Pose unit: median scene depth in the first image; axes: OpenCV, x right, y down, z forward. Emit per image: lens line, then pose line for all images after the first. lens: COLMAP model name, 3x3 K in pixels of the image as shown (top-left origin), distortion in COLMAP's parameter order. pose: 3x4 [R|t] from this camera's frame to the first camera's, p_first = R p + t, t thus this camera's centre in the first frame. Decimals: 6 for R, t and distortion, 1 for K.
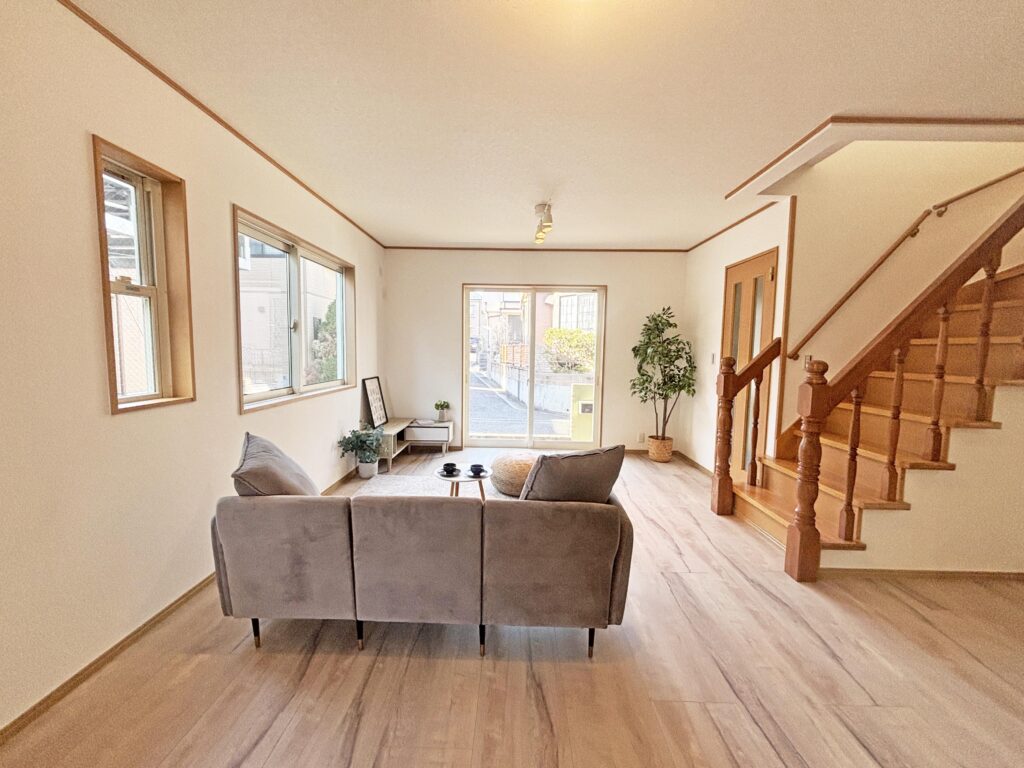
lens RADIAL K [[410.6, 0, 510.6], [0, 410.6, 379.2], [0, 0, 1]] dist [-0.003558, -0.000159]
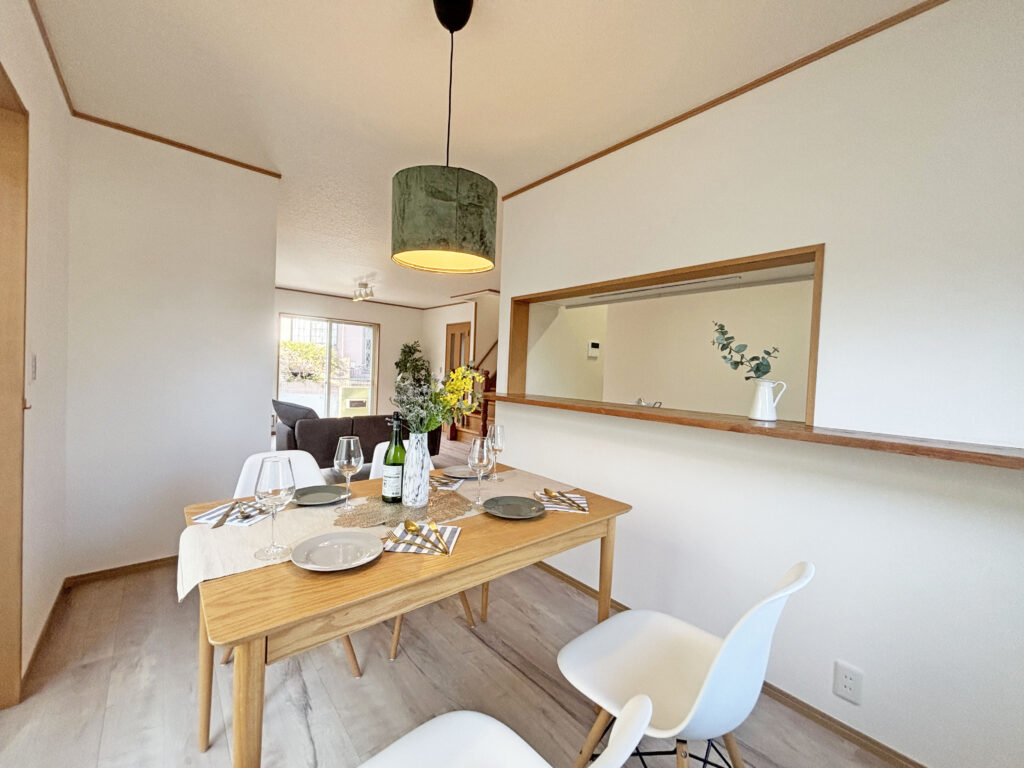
lens RADIAL K [[410.6, 0, 511.1], [0, 410.6, 380.6], [0, 0, 1]] dist [-0.003558, -0.000159]
pose [[0.750008, -0.001998, 0.661425, -0.495633], [0.019472, 0.999629, -0.019060, 0.040584], [-0.661142, 0.027175, 0.749769, -0.614843]]
